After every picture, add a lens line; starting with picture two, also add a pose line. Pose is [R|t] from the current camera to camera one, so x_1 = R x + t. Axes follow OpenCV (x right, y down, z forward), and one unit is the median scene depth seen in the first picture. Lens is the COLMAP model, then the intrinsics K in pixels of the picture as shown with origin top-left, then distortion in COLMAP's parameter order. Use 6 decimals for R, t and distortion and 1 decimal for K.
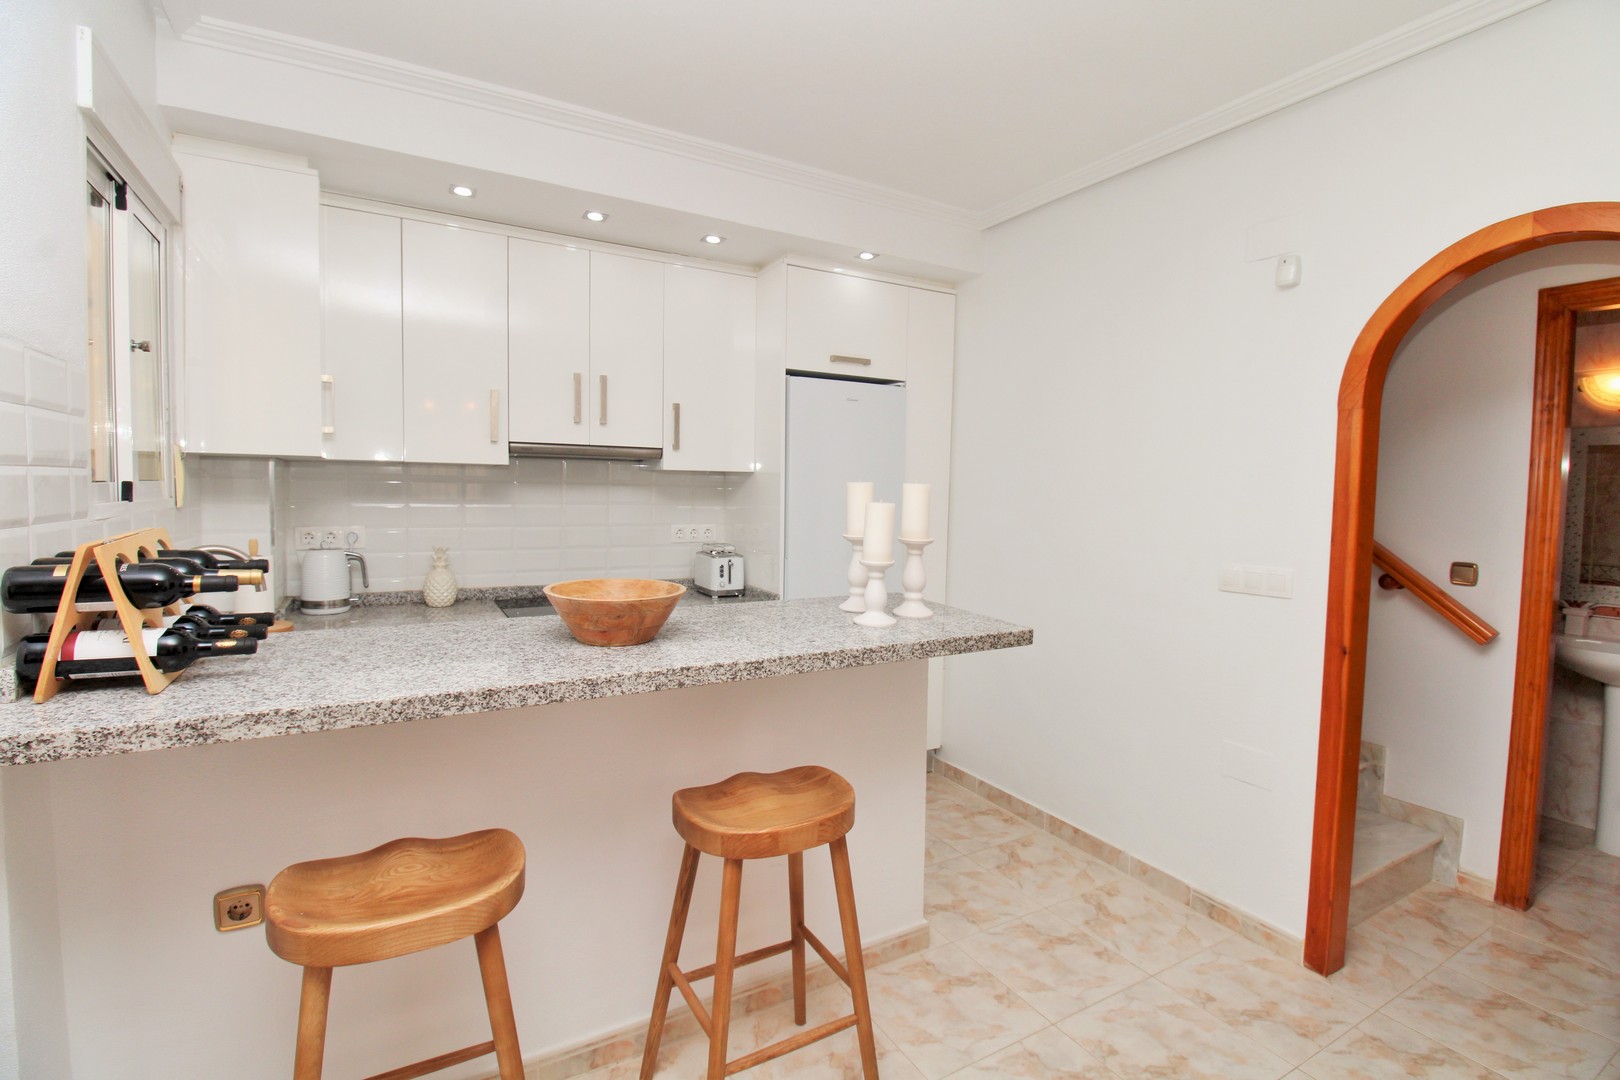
lens RADIAL K [[746.2, 0, 814.5], [0, 746.2, 530.3], [0, 0, 1]] dist [0.002501, -0.015460]
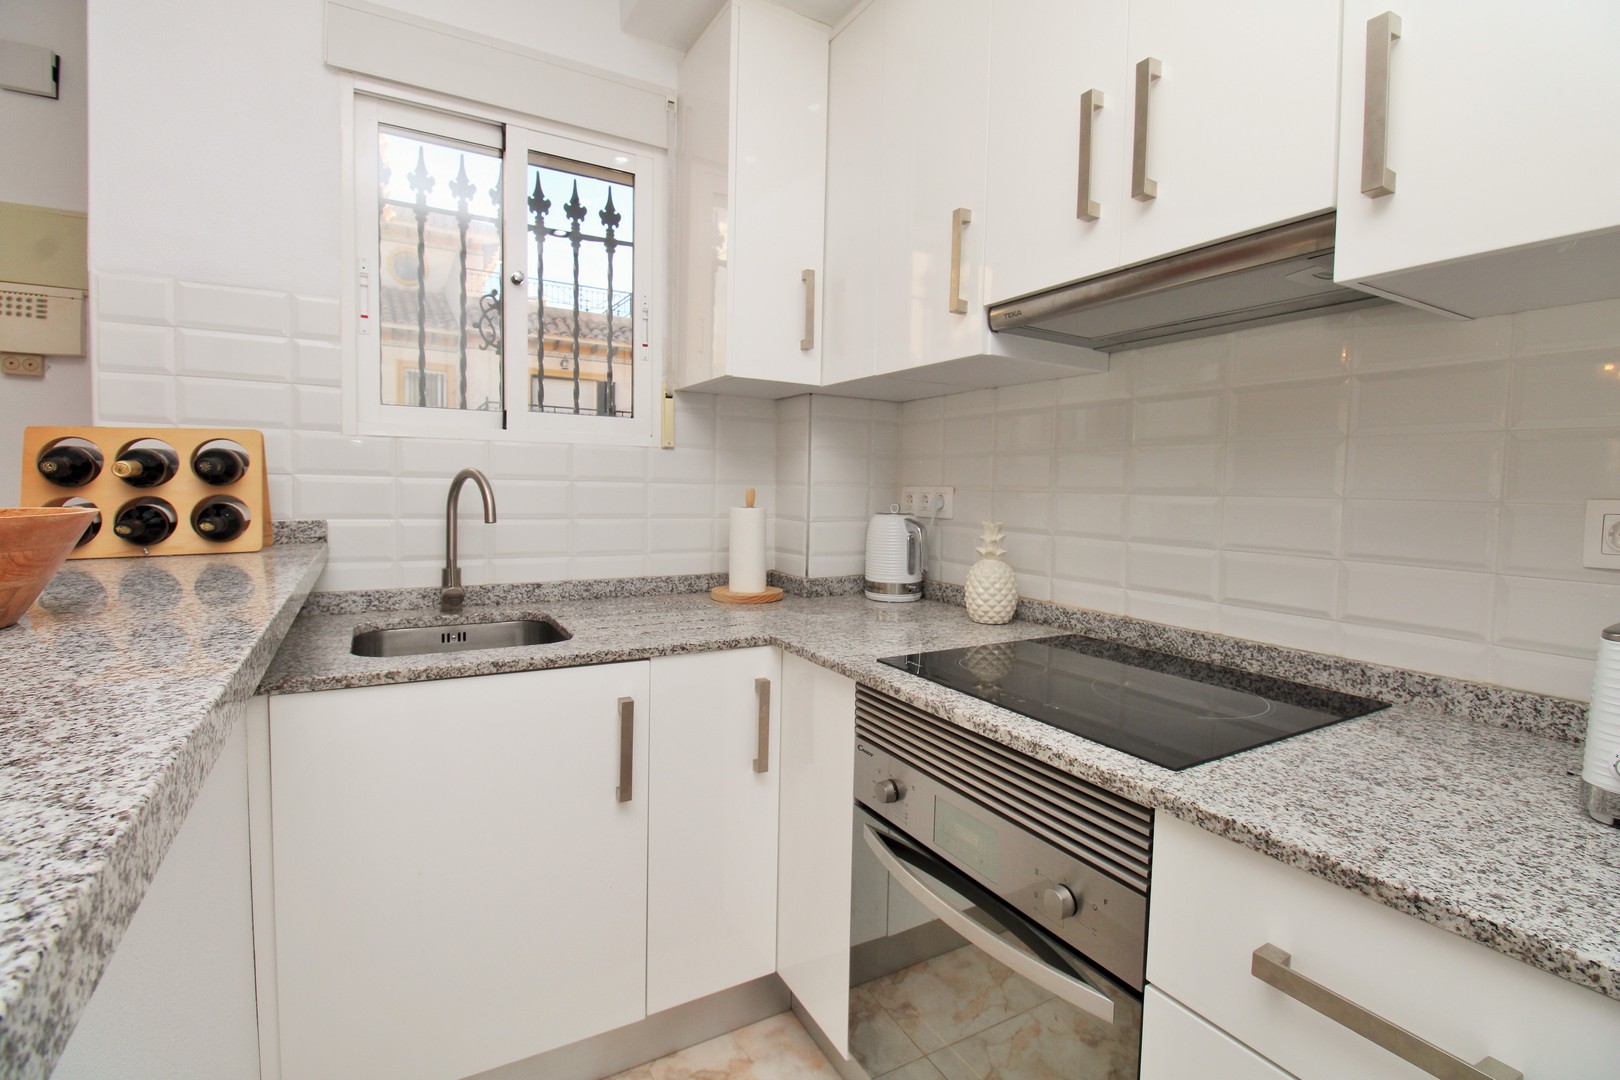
lens RADIAL K [[745.5, 0, 817.8], [0, 745.5, 526.6], [0, 0, 1]] dist [0.003338, -0.014985]
pose [[0.004878, 0.035119, -0.999371, 0.085762], [-0.078382, 0.996322, 0.034630, 0.017078], [0.996911, 0.078164, 0.007613, 0.858366]]
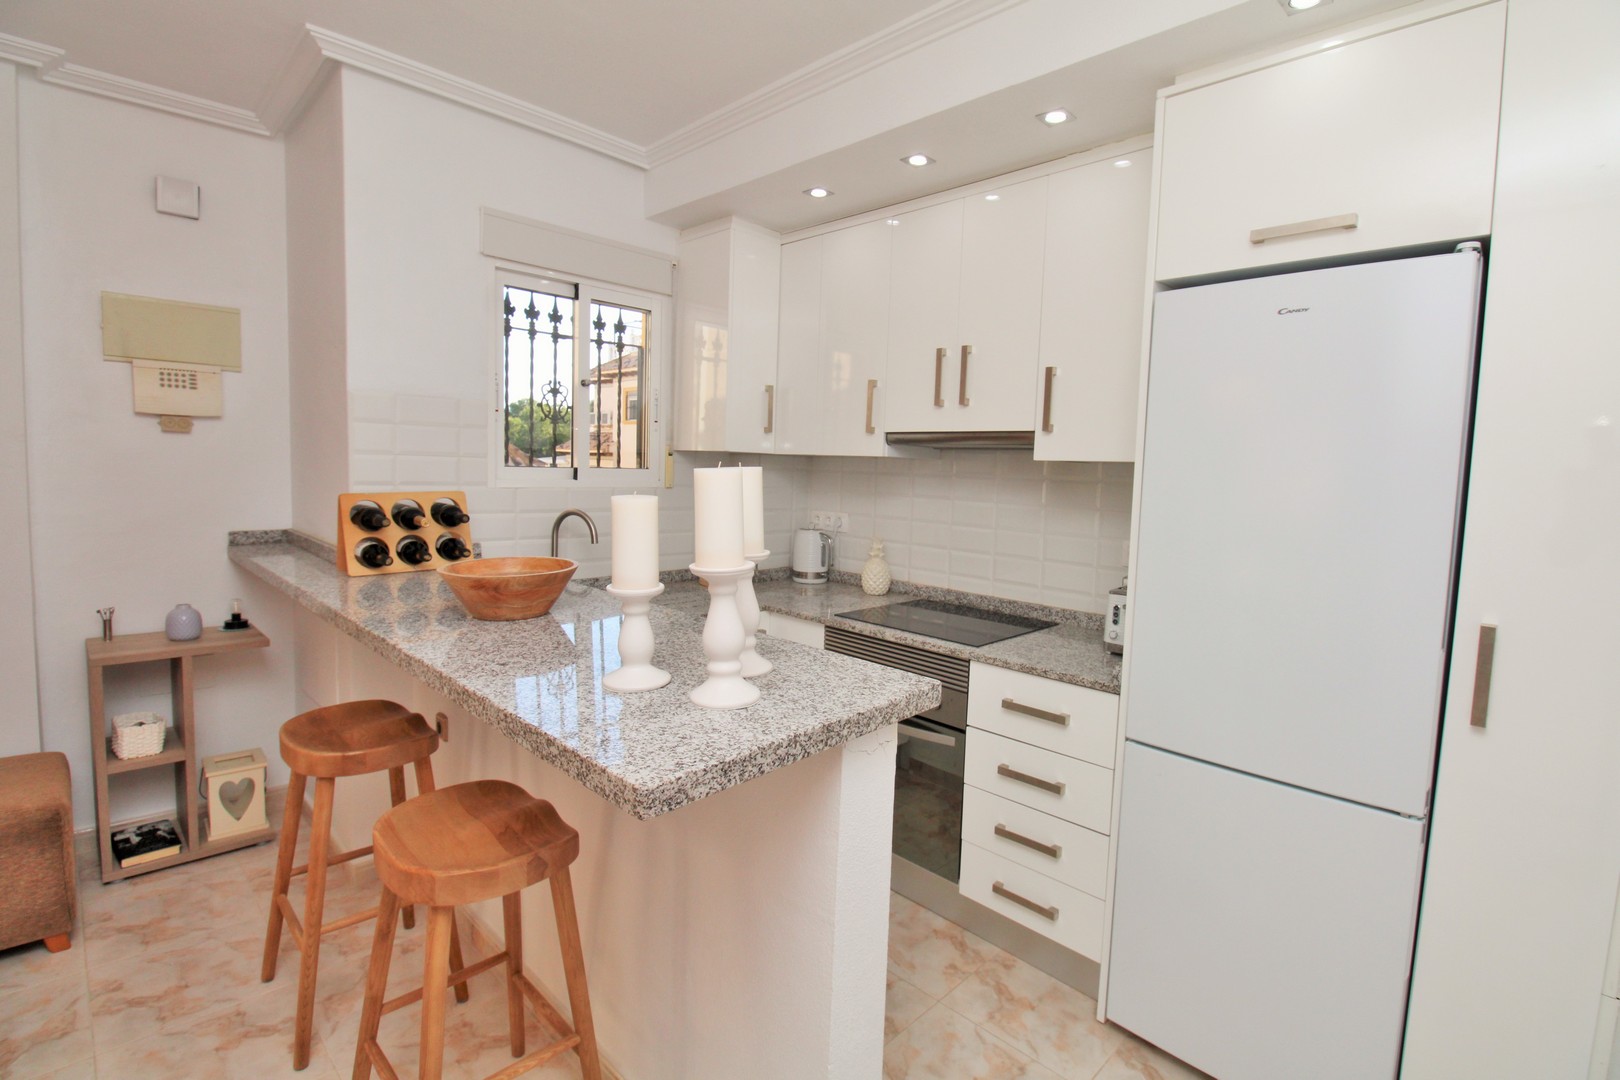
lens RADIAL K [[760.1, 0, 812.5], [0, 760.1, 529.9], [0, 0, 1]] dist [-0.007952, -0.000651]
pose [[0.259792, 0.072711, -0.962923, 0.494636], [-0.084841, 0.995024, 0.052245, -0.035249], [0.961930, 0.068122, 0.264668, 0.632122]]
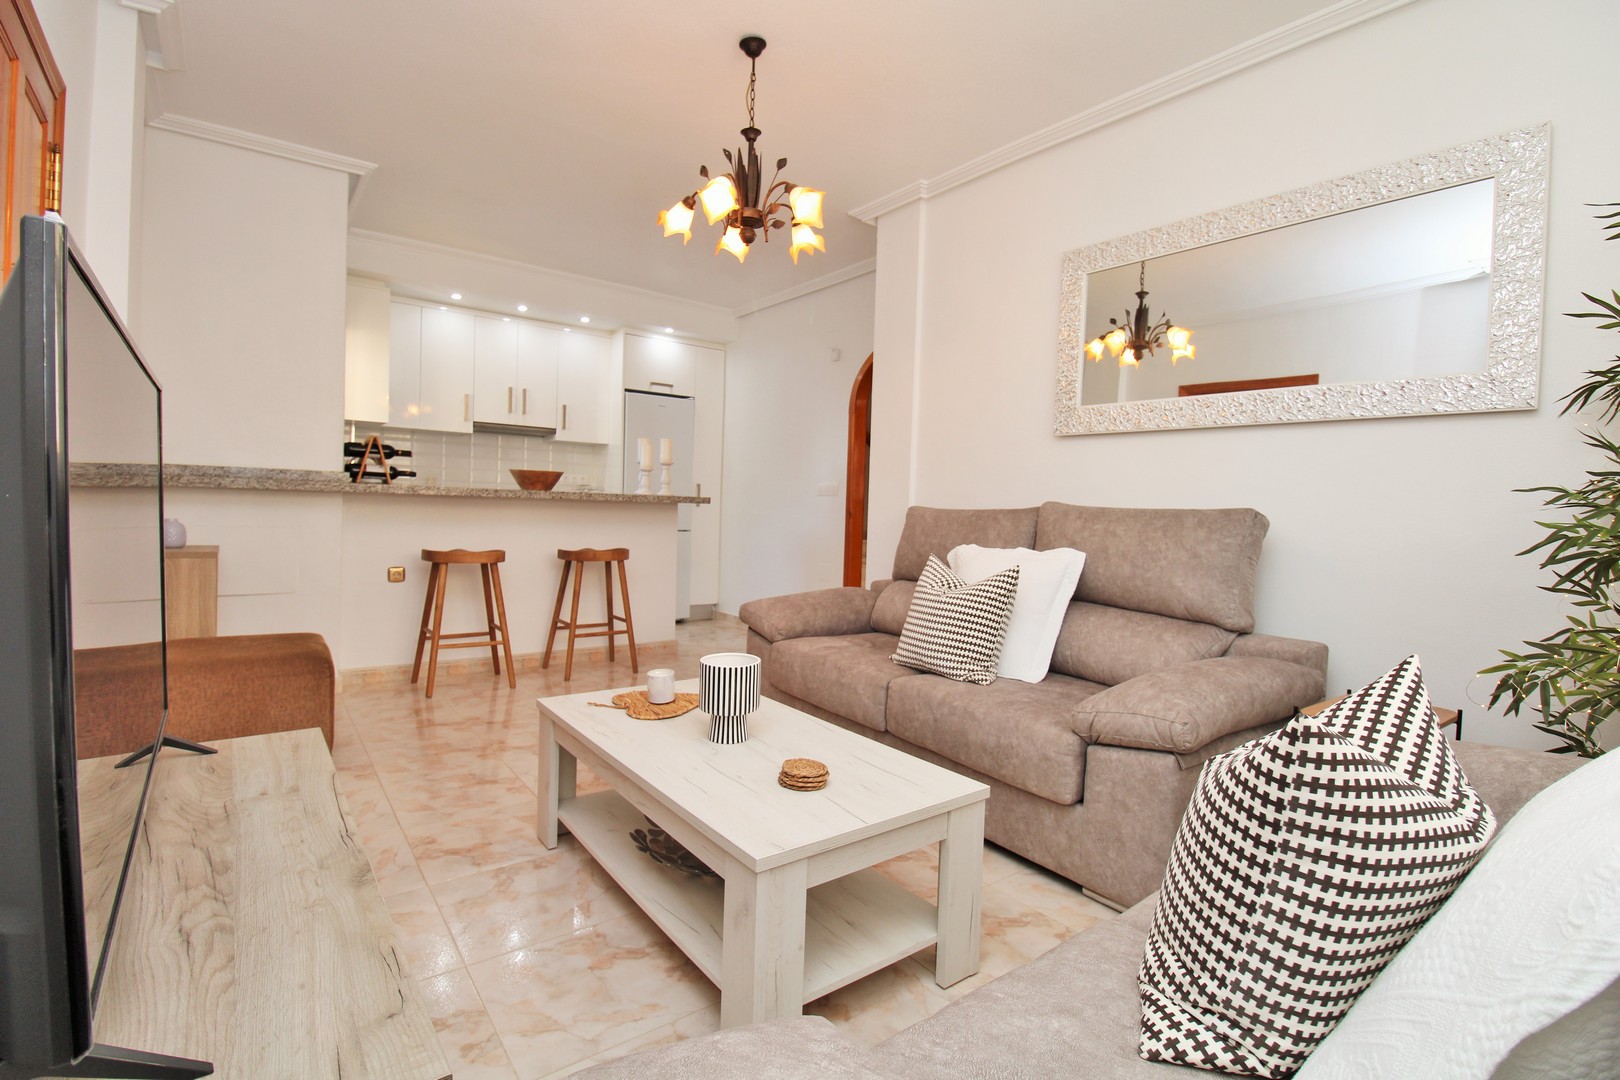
lens RADIAL K [[748.4, 0, 810.0], [0, 748.4, 540.0], [0, 0, 1]] dist [0.002690, 0.000133]
pose [[0.992776, 0.007178, 0.119767, 0.216228], [-0.006068, 0.999935, -0.009630, 0.194173], [-0.119828, 0.008834, 0.992755, -0.985796]]
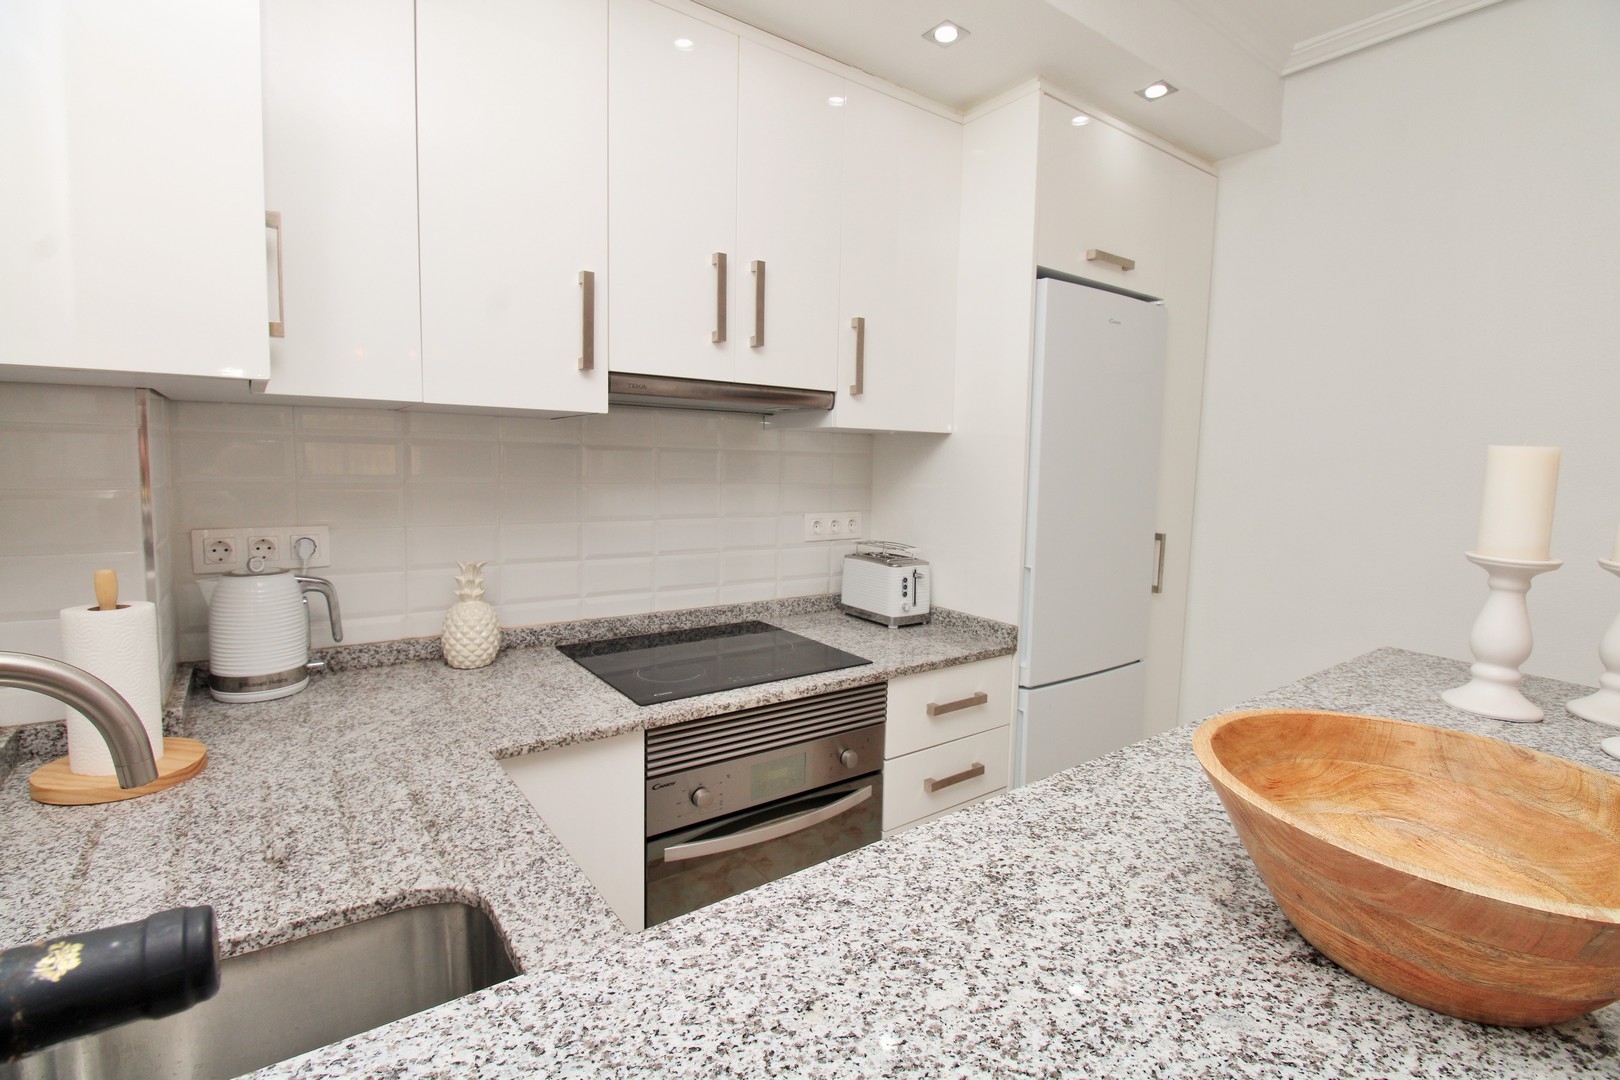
lens RADIAL K [[746.2, 0, 814.5], [0, 746.2, 530.3], [0, 0, 1]] dist [0.002501, -0.015460]
pose [[0.993694, -0.006452, 0.111939, -0.307111], [0.002373, 0.999330, 0.036530, -0.020522], [-0.112099, -0.036034, 0.993043, 0.414161]]
